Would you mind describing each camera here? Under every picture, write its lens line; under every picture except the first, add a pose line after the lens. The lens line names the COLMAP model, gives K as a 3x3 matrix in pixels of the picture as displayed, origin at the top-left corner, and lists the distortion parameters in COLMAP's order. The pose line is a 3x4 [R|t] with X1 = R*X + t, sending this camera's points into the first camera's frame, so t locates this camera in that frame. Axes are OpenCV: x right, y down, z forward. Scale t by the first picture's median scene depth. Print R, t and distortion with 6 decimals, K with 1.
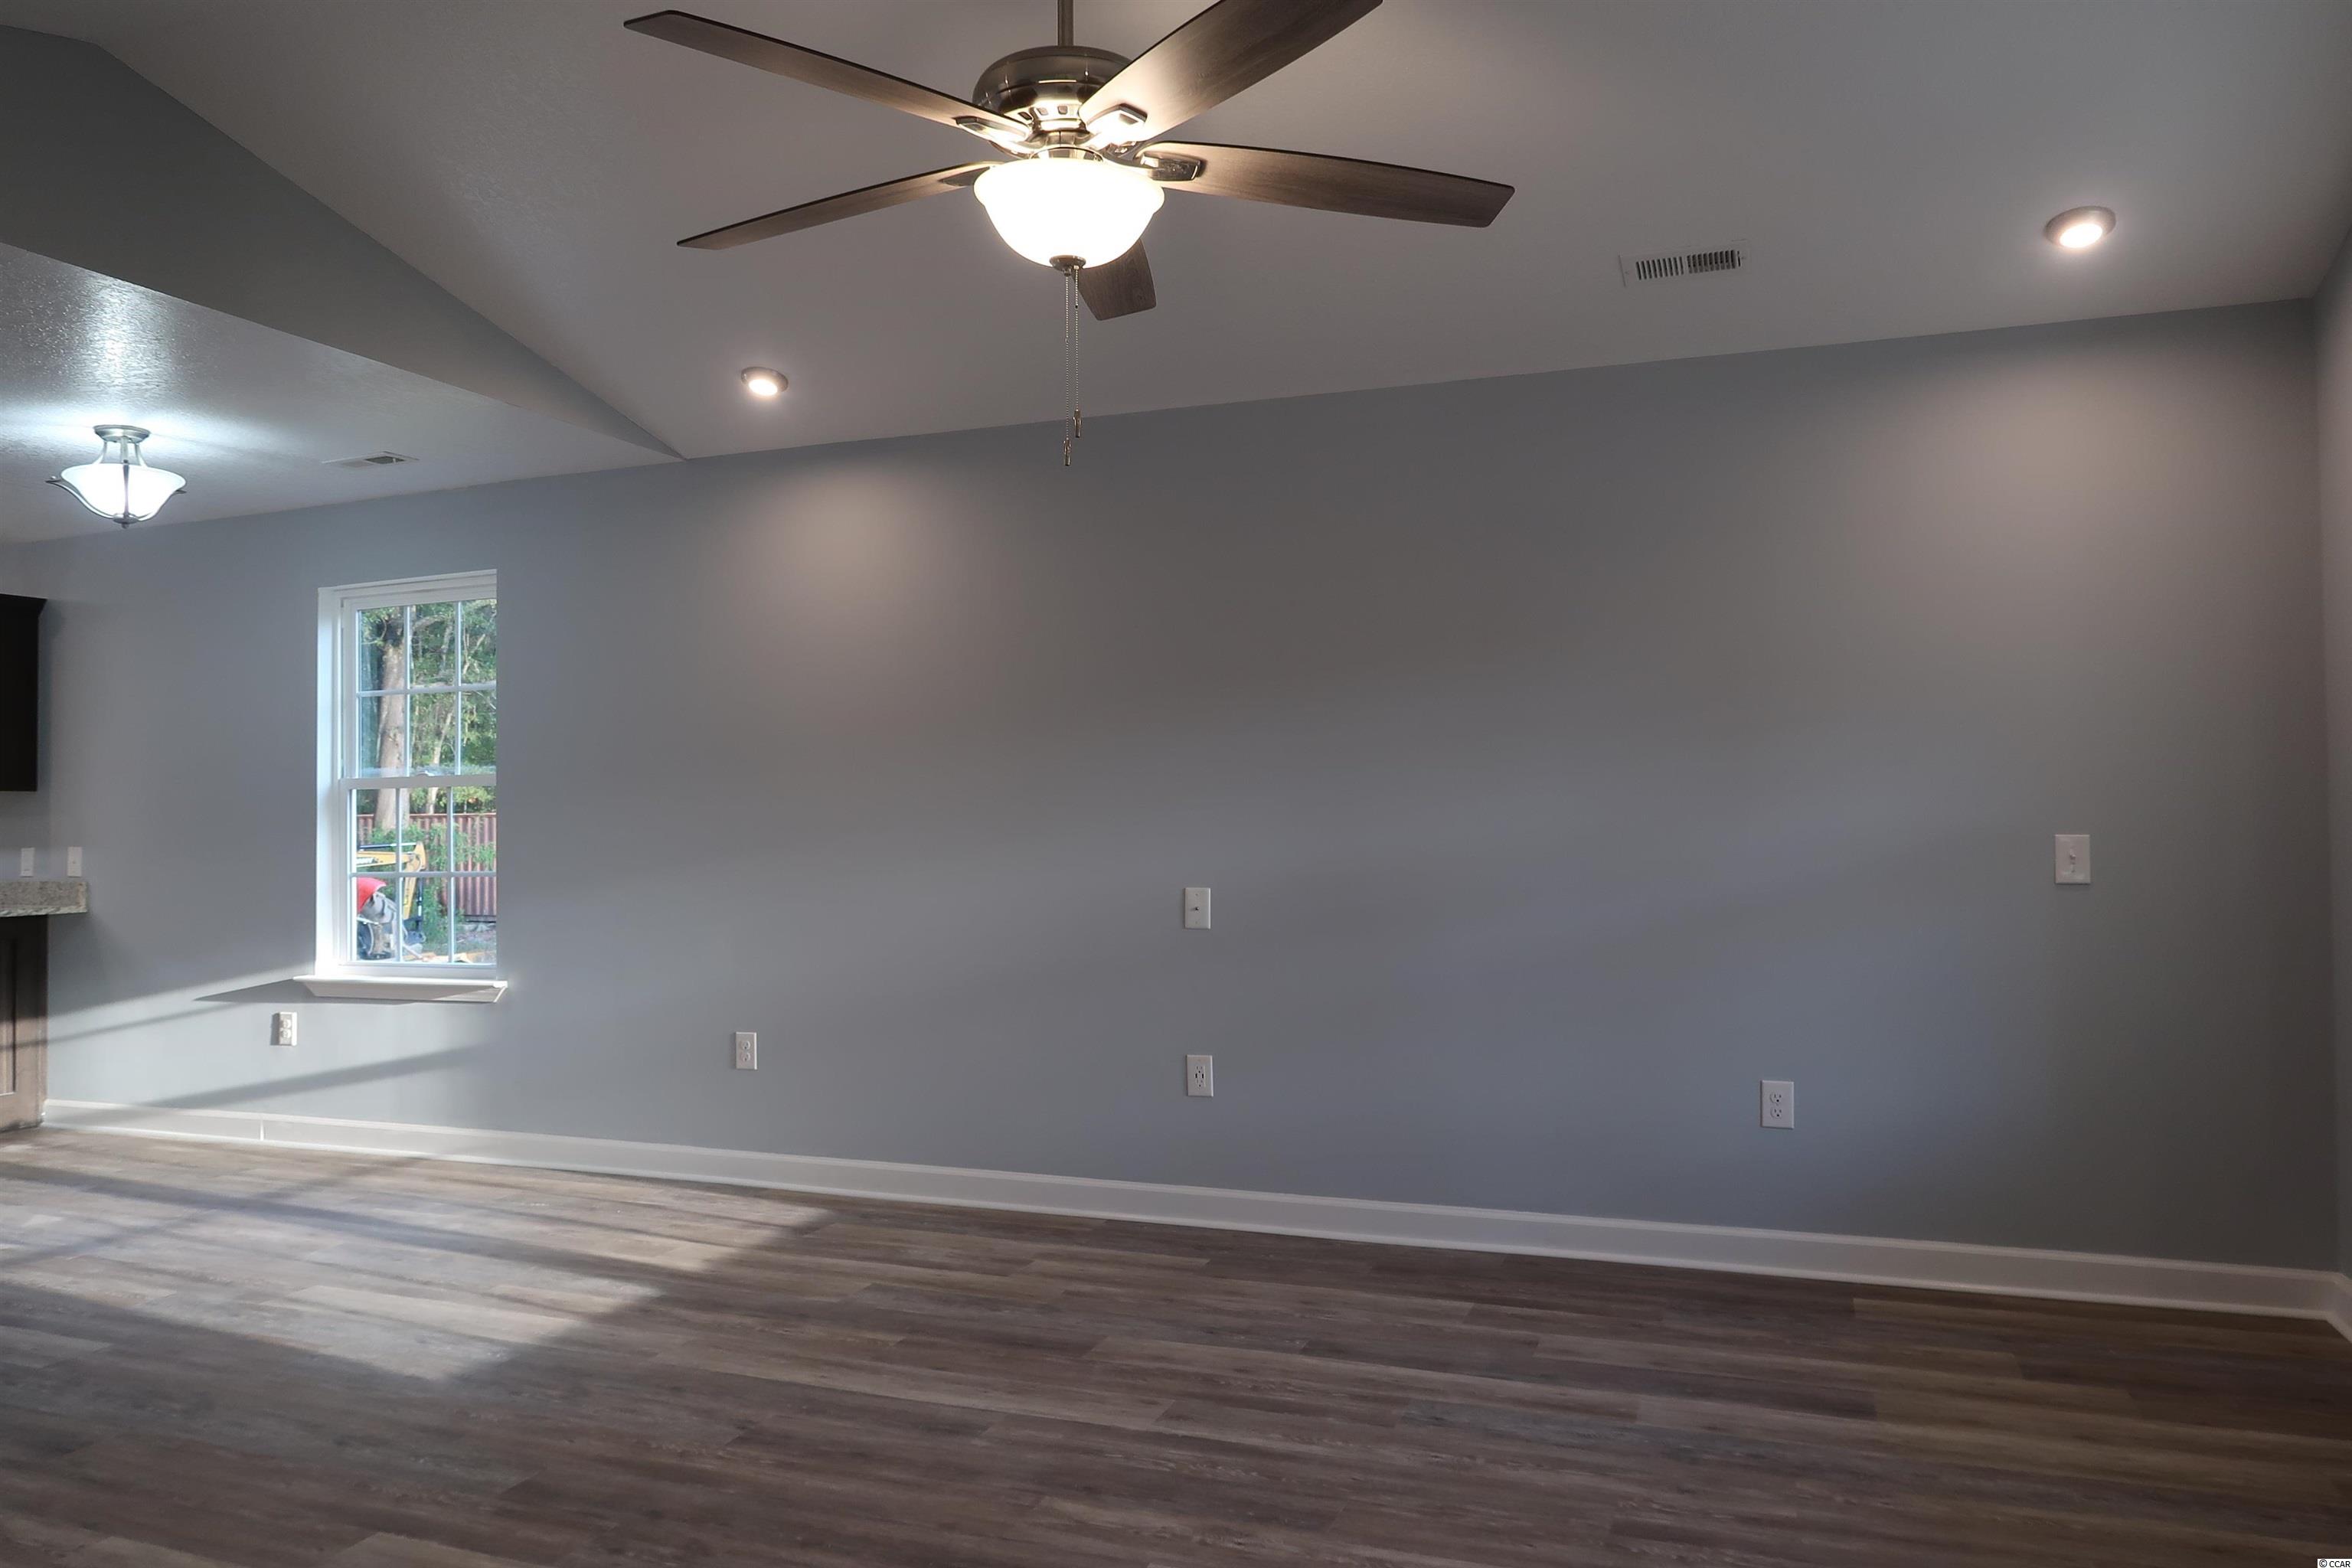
lens RADIAL K [[1616.6, 0, 1176.0], [0, 1616.6, 784.0], [0, 0, 1]] dist [-0.024287, -0.004807]
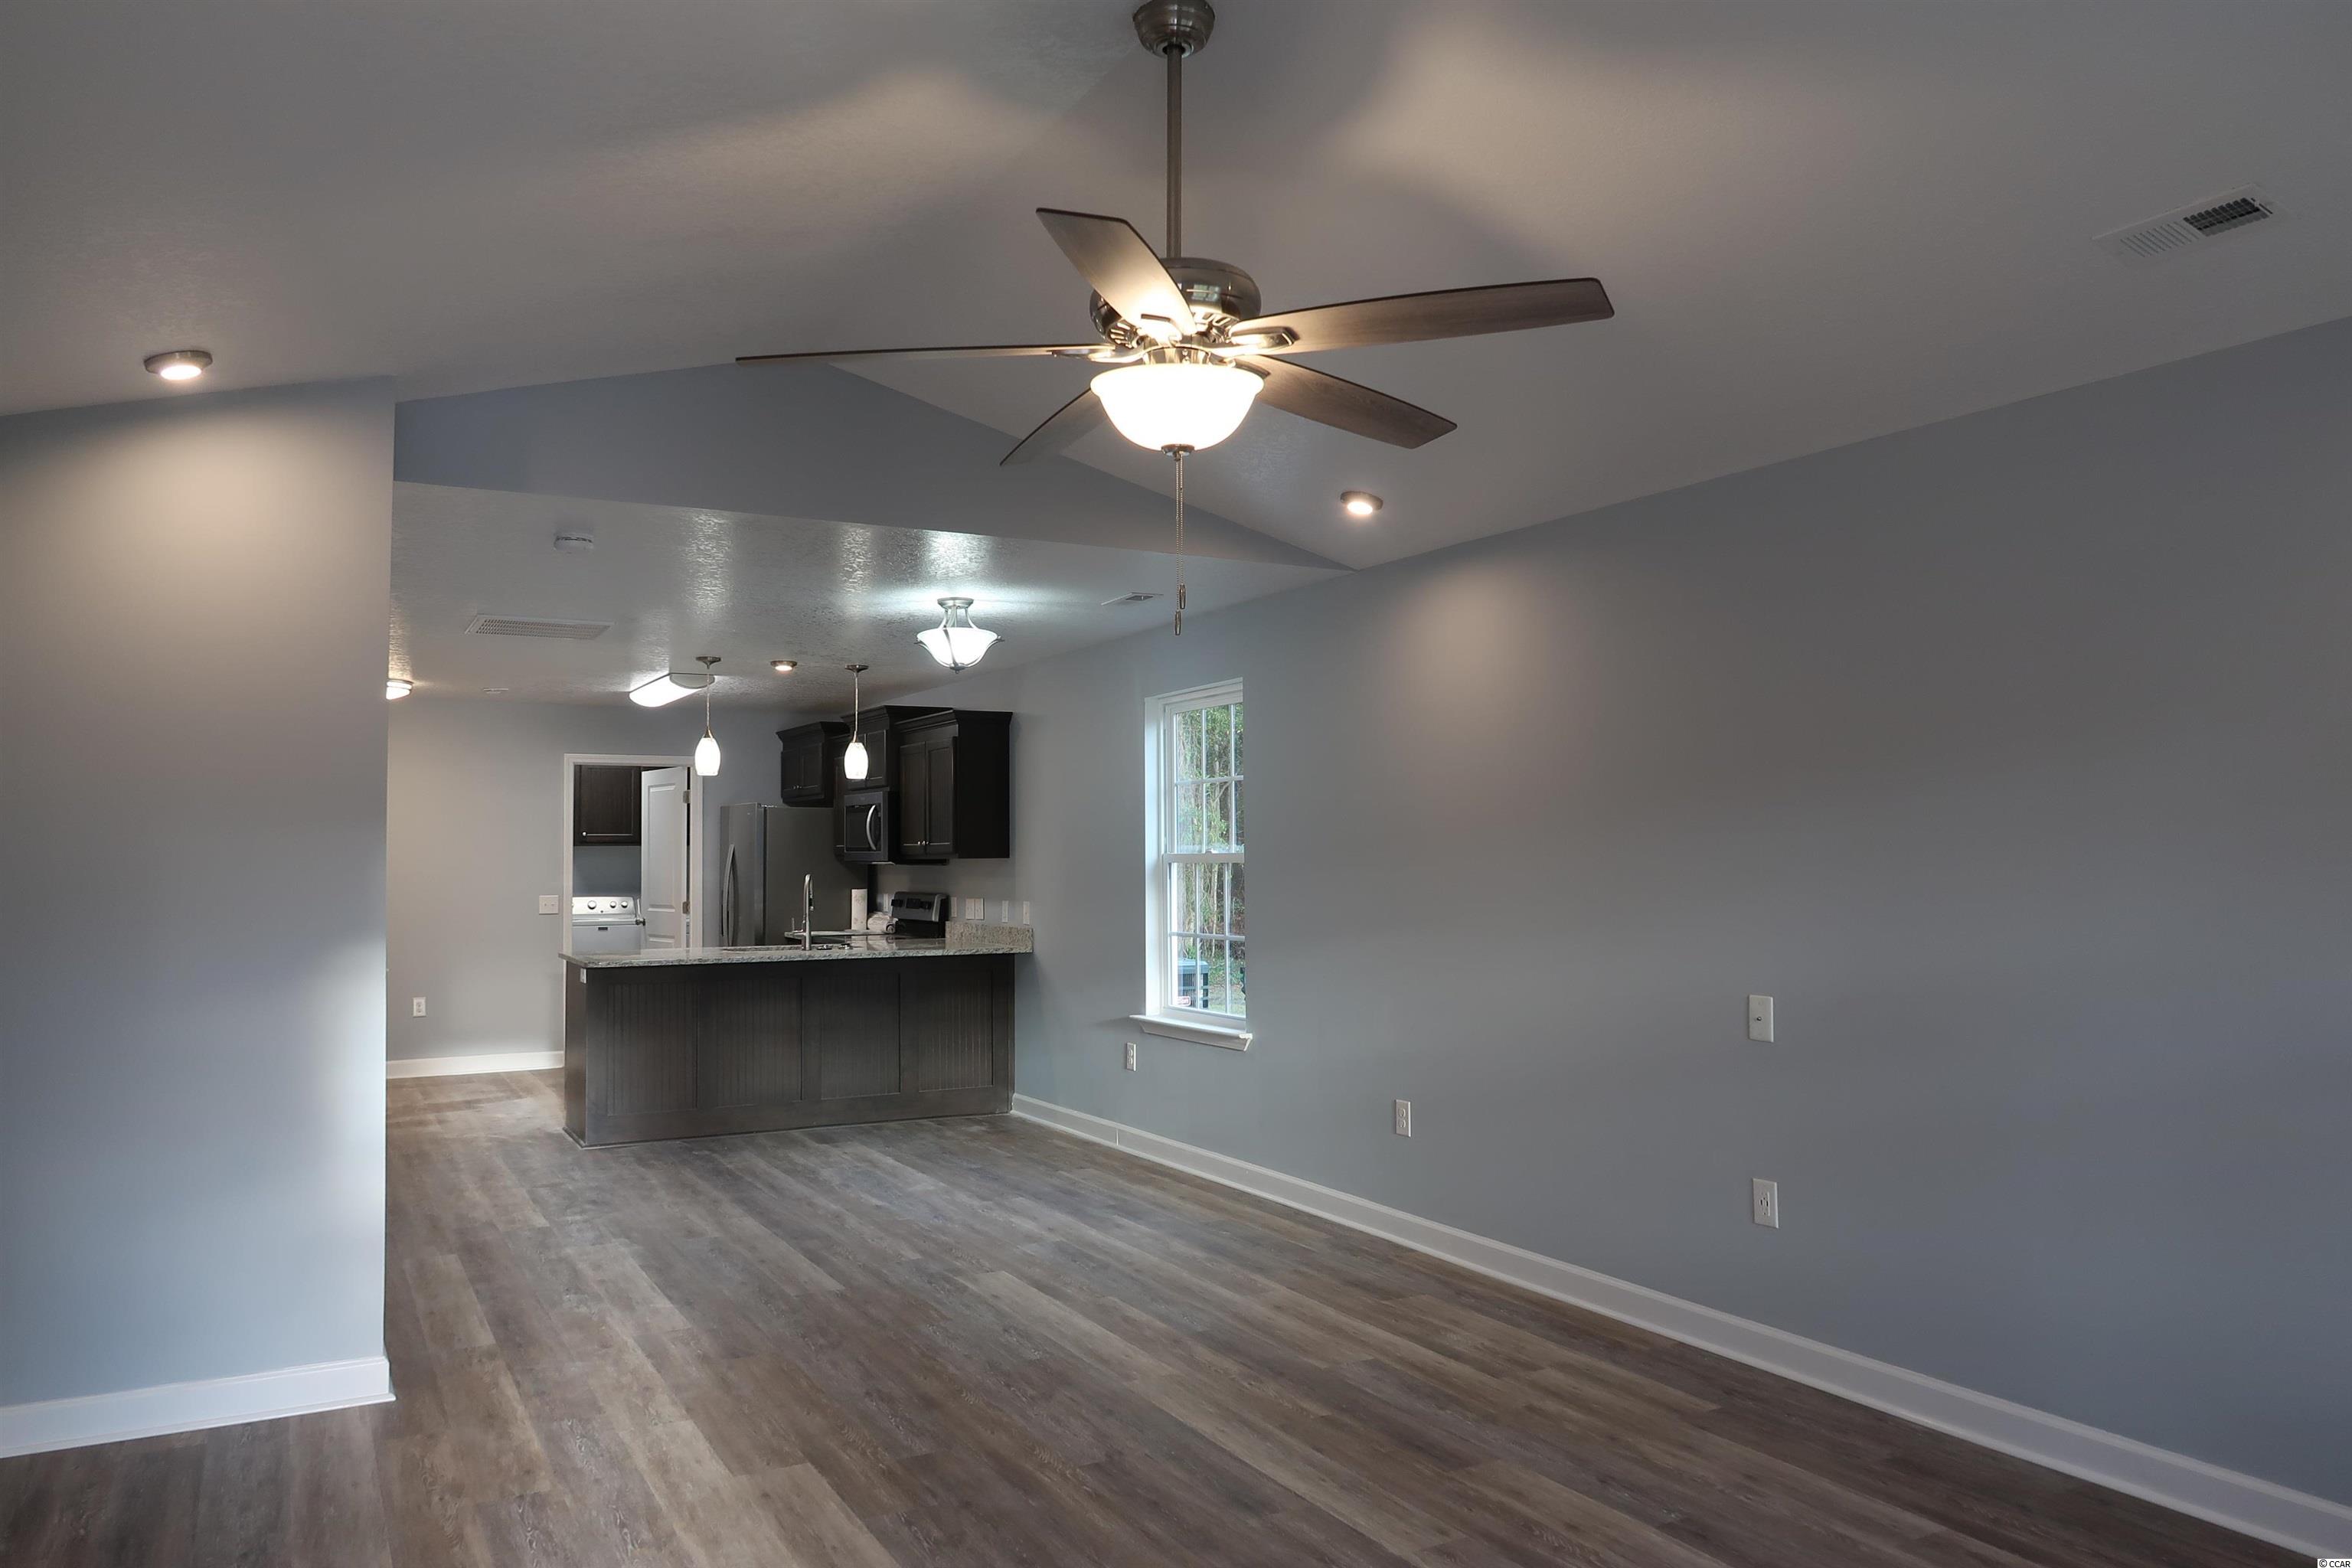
lens RADIAL K [[1616.6, 0, 1176.0], [0, 1616.6, 784.0], [0, 0, 1]] dist [-0.024287, -0.004807]
pose [[0.764296, -0.019831, -0.644561, 0.348133], [0.009634, 0.999767, -0.019336, -0.040816], [0.644794, 0.008569, 0.764308, 0.091600]]
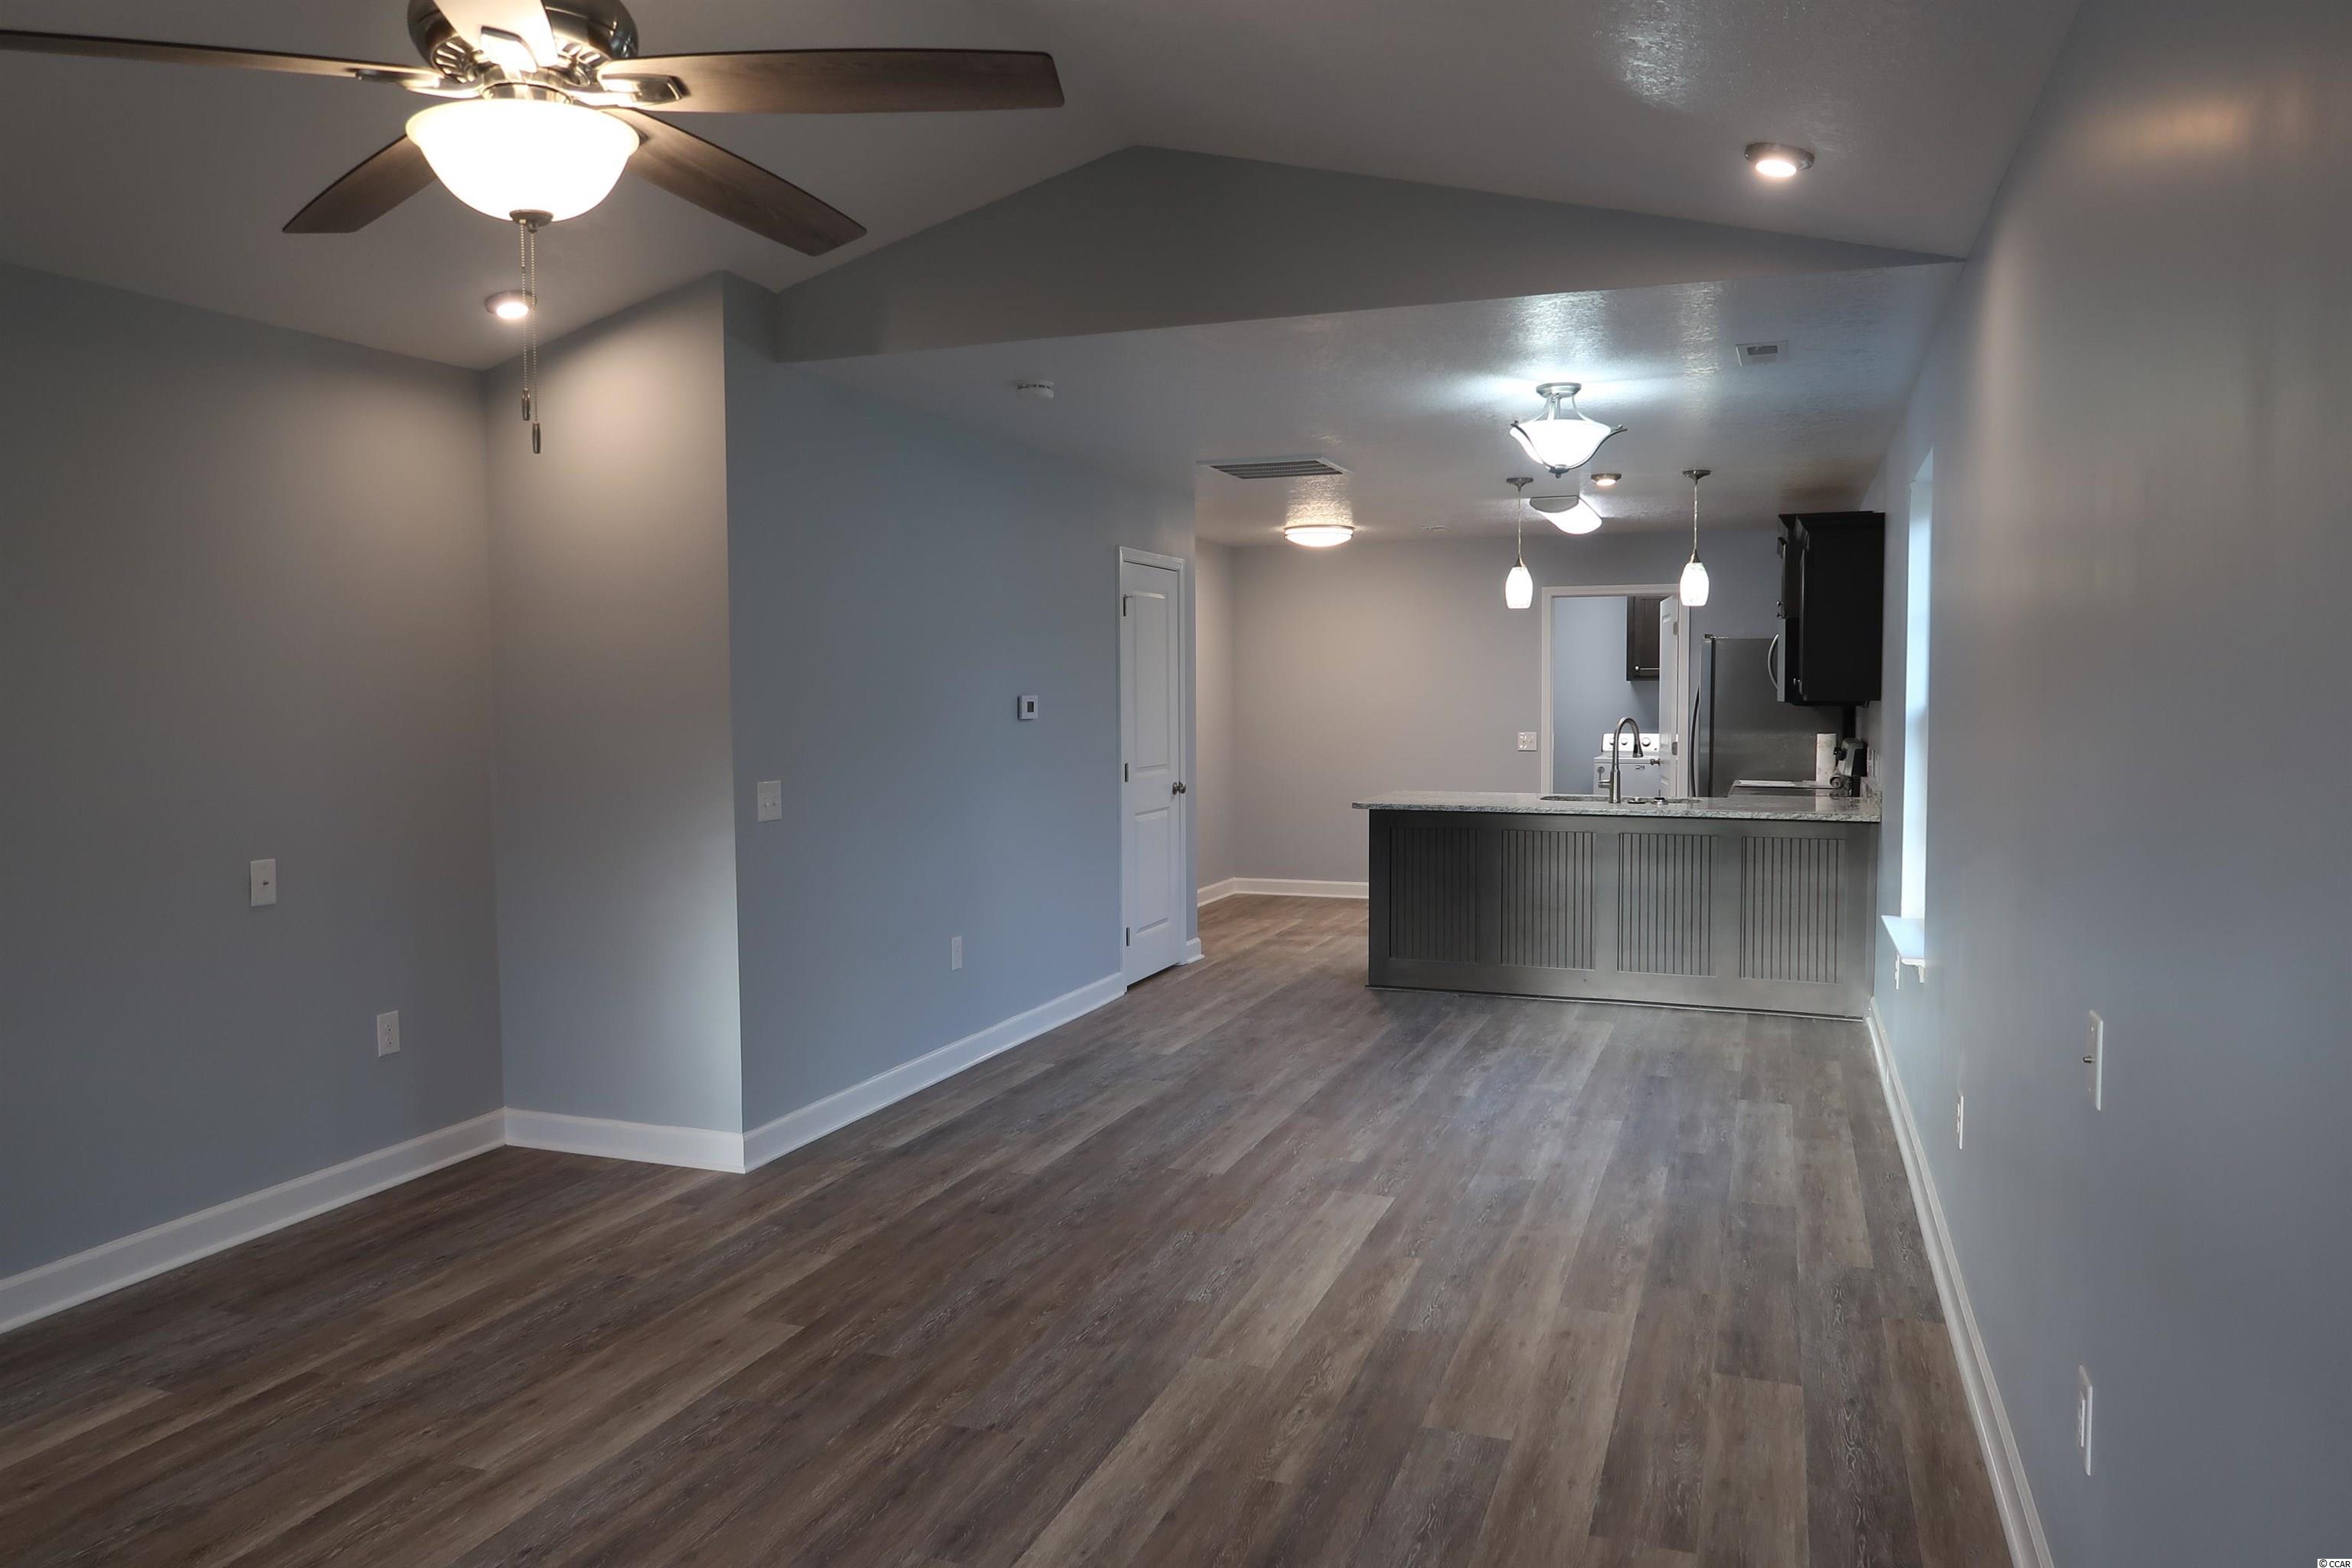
lens RADIAL K [[1616.6, 0, 1176.0], [0, 1616.6, 784.0], [0, 0, 1]] dist [-0.024287, -0.004807]
pose [[0.006420, 0.072214, -0.997369, 0.449815], [0.023482, 0.997103, 0.072346, -0.038151], [0.999704, -0.023885, 0.004705, 0.738907]]
